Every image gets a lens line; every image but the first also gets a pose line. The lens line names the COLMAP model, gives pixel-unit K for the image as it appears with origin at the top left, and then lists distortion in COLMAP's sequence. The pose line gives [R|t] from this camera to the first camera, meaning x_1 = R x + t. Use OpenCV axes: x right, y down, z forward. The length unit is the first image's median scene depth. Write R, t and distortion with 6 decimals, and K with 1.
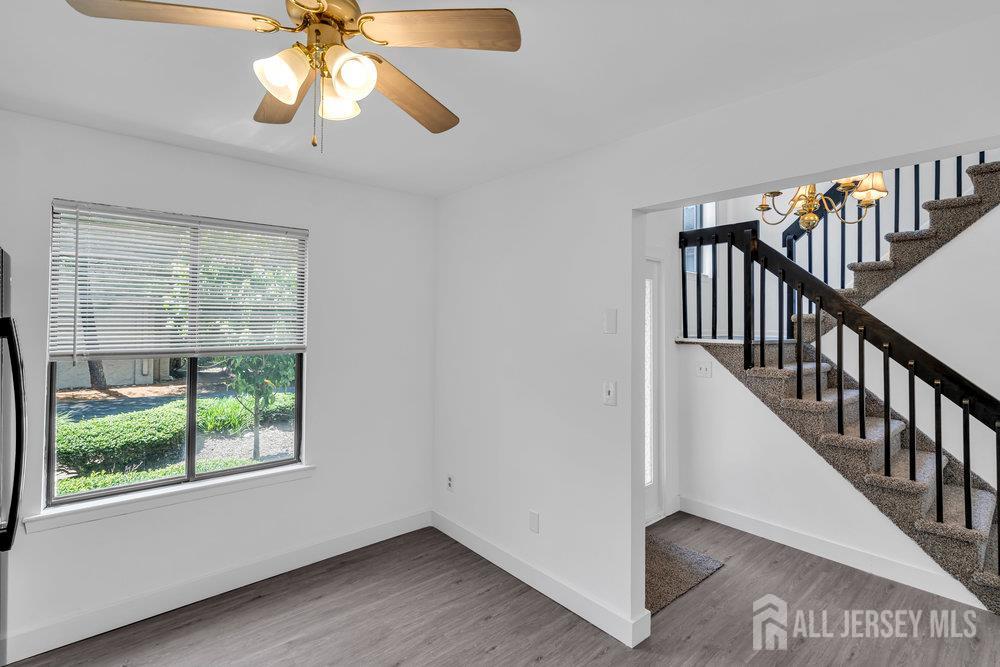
lens RADIAL K [[460.4, 0, 486.5], [0, 460.4, 317.6], [0, 0, 1]] dist [-0.002157, -0.000905]
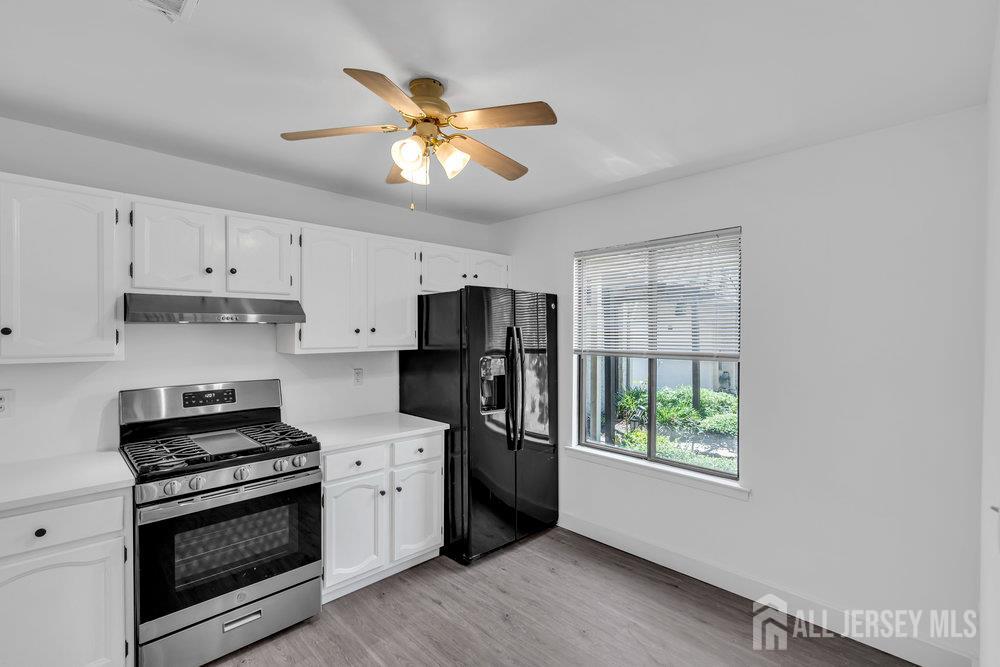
lens RADIAL K [[460.4, 0, 501.8], [0, 460.4, 331.3], [0, 0, 1]] dist [-0.002157, -0.000905]
pose [[0.076872, 0.001375, -0.997040, 0.545559], [0.013202, 0.999910, 0.002396, 0.007286], [0.996954, -0.013347, 0.076847, 0.528891]]
